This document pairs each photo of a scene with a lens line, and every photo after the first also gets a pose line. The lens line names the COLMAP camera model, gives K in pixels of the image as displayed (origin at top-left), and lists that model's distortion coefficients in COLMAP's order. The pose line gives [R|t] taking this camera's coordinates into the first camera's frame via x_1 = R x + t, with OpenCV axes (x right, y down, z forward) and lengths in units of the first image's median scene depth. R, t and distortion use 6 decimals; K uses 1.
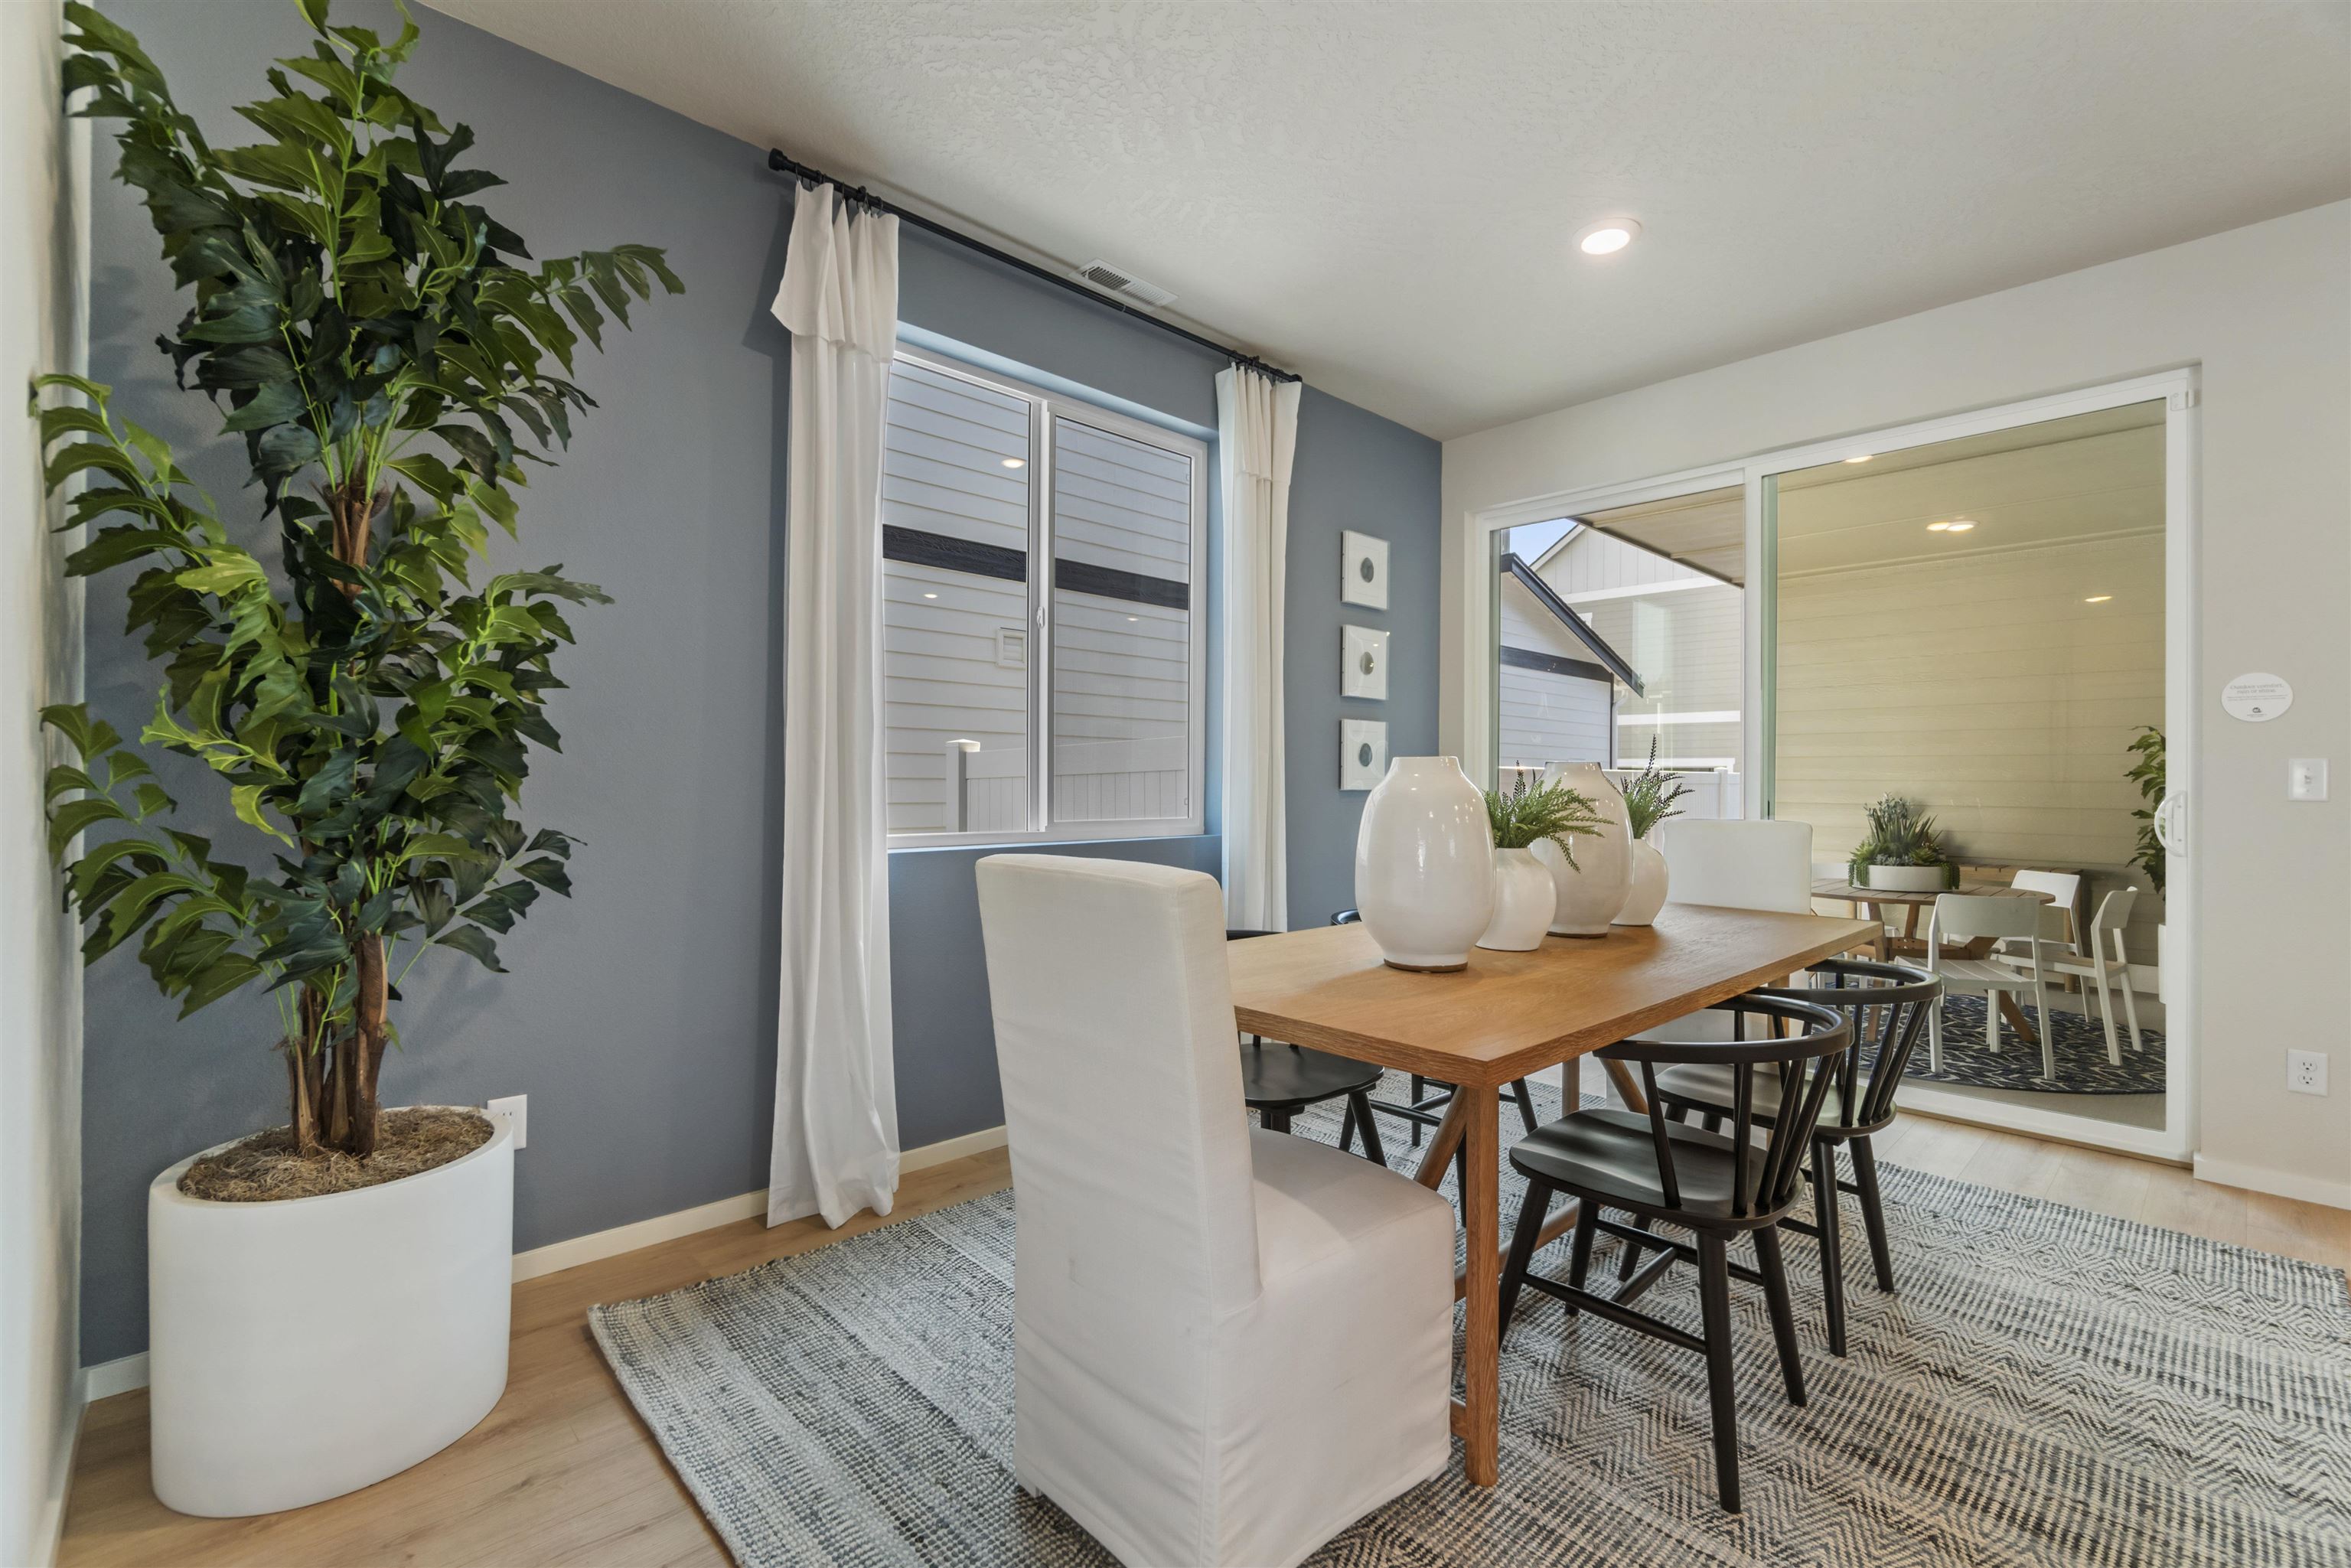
lens RADIAL K [[1023.6, 0, 1175.5], [0, 1023.6, 784.0], [0, 0, 1]] dist [0.000107, -0.000088]
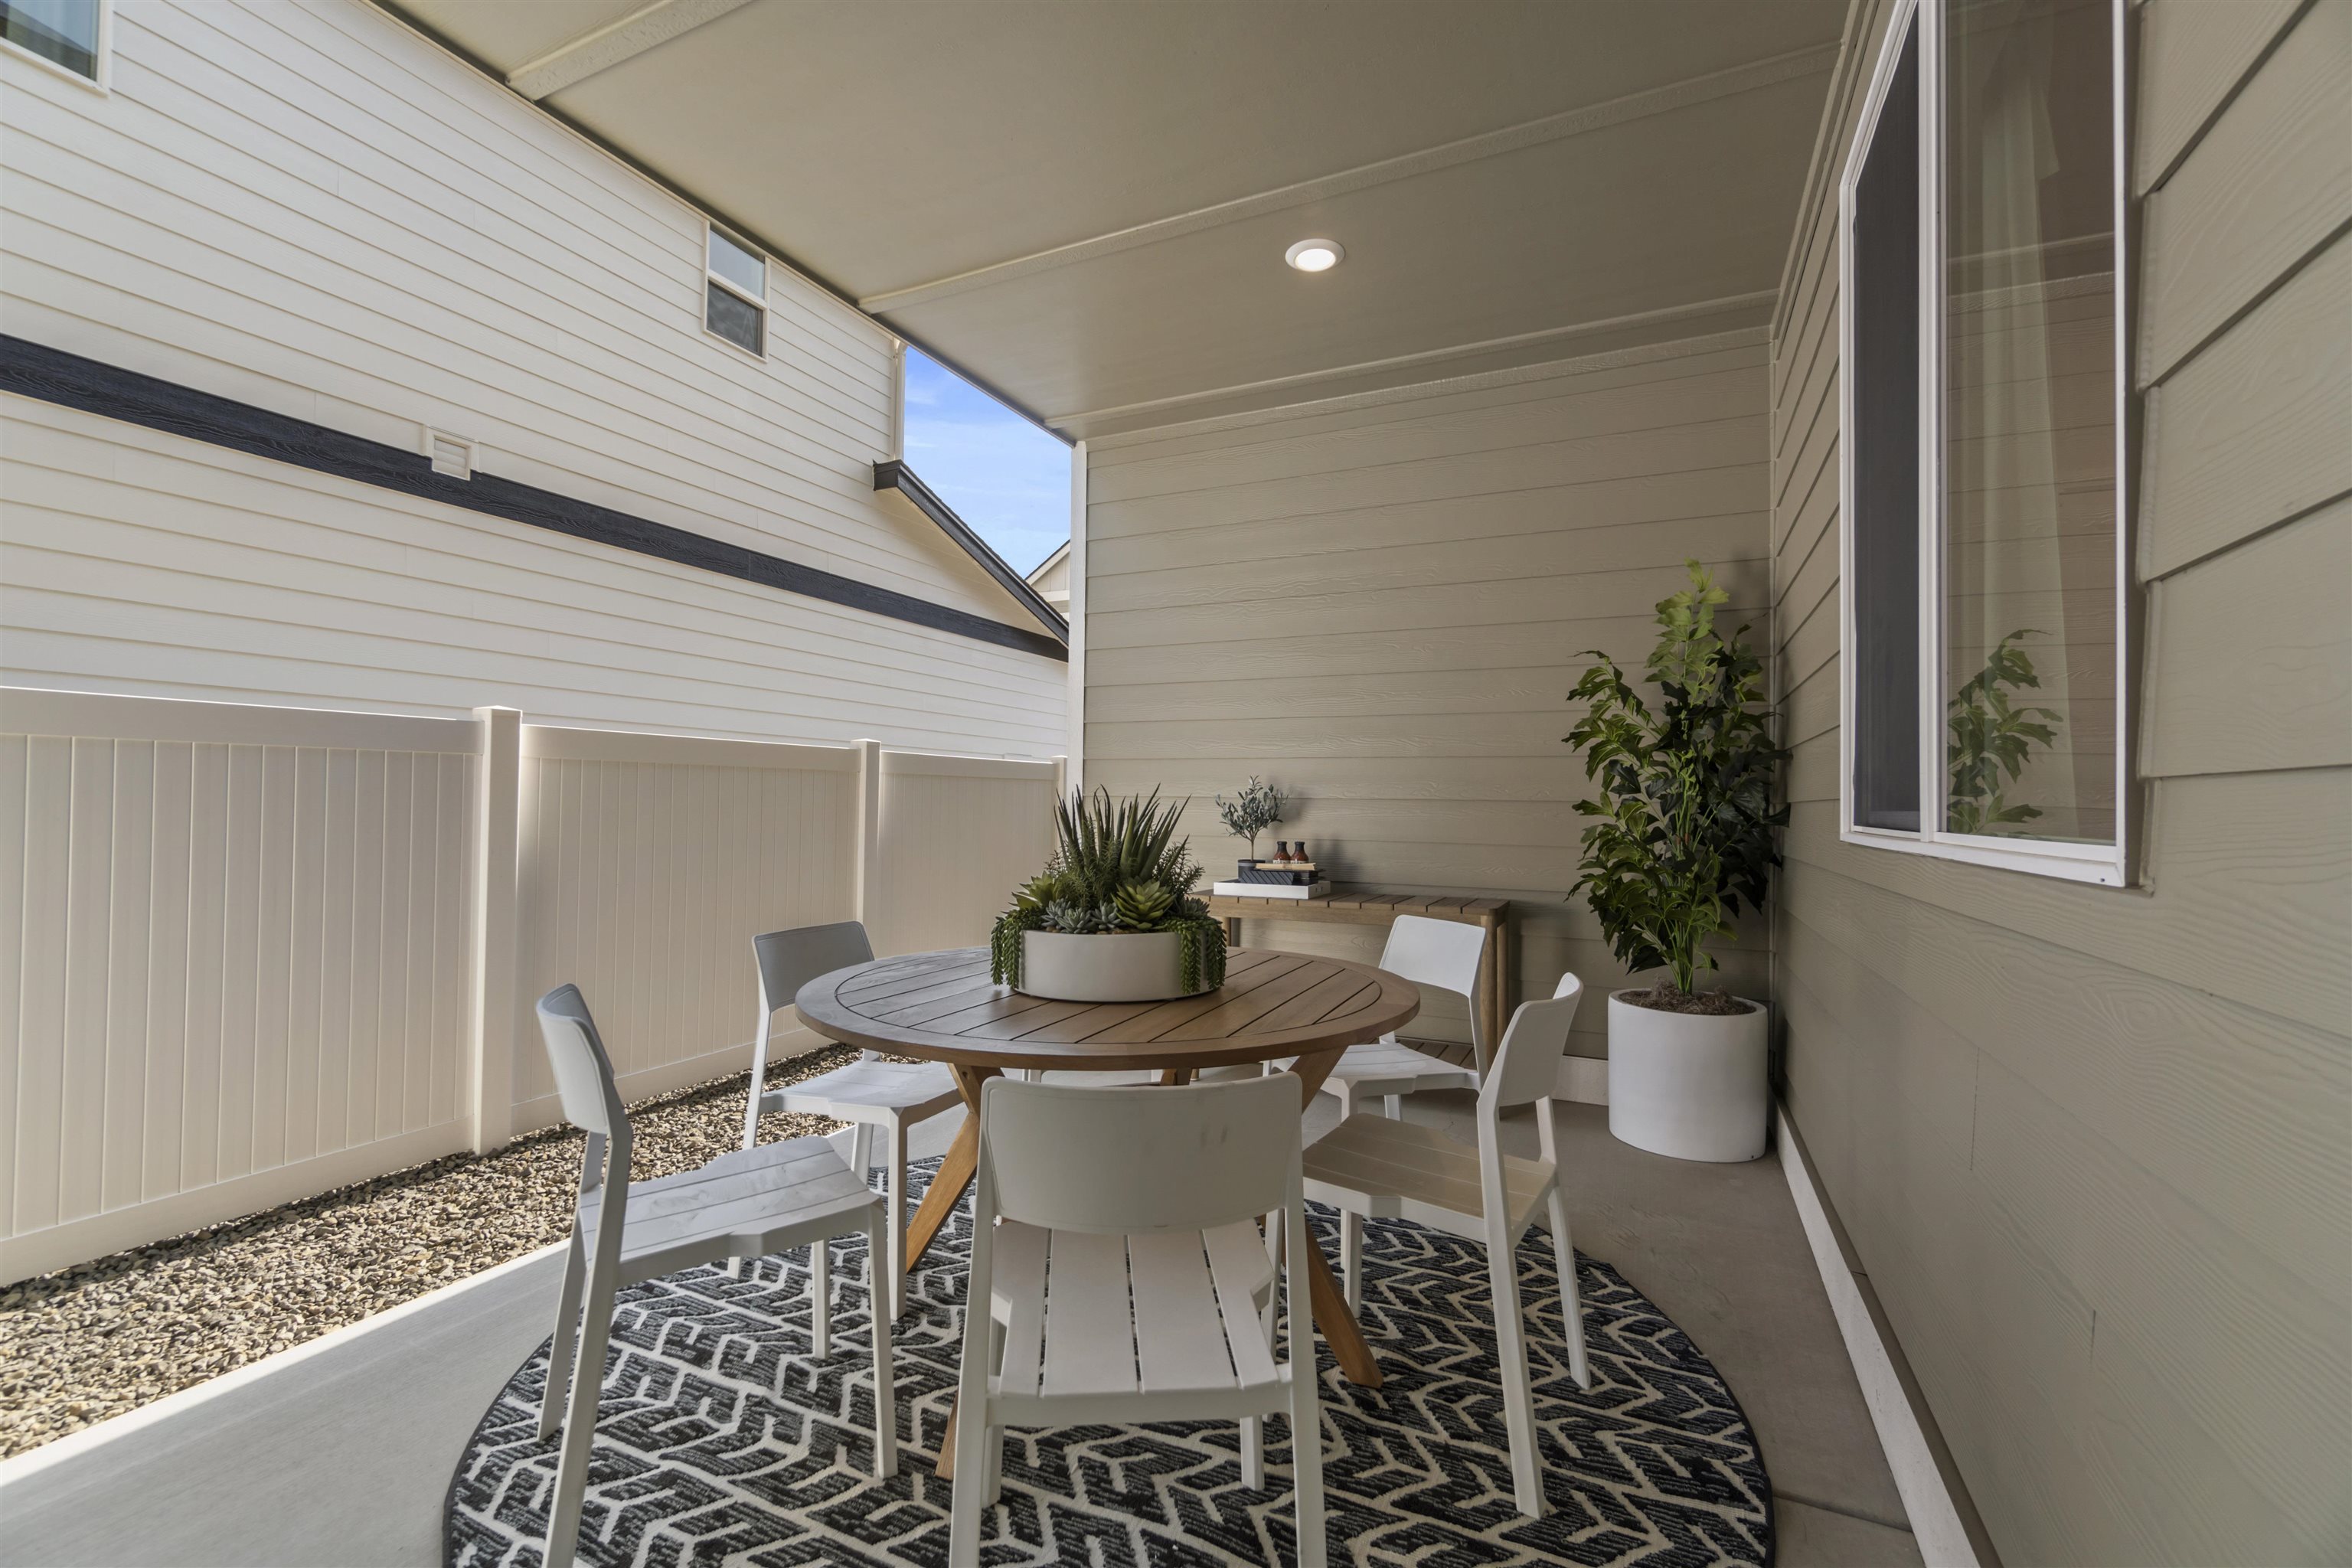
lens RADIAL K [[1024.1, 0, 1176.0], [0, 1024.1, 784.0], [0, 0, 1]] dist [0.000107, -0.000088]
pose [[0.927264, 0.012137, 0.374211, 0.515314], [-0.006251, 0.999837, -0.016939, 0.027344], [-0.374356, 0.013368, 0.927189, 0.553213]]
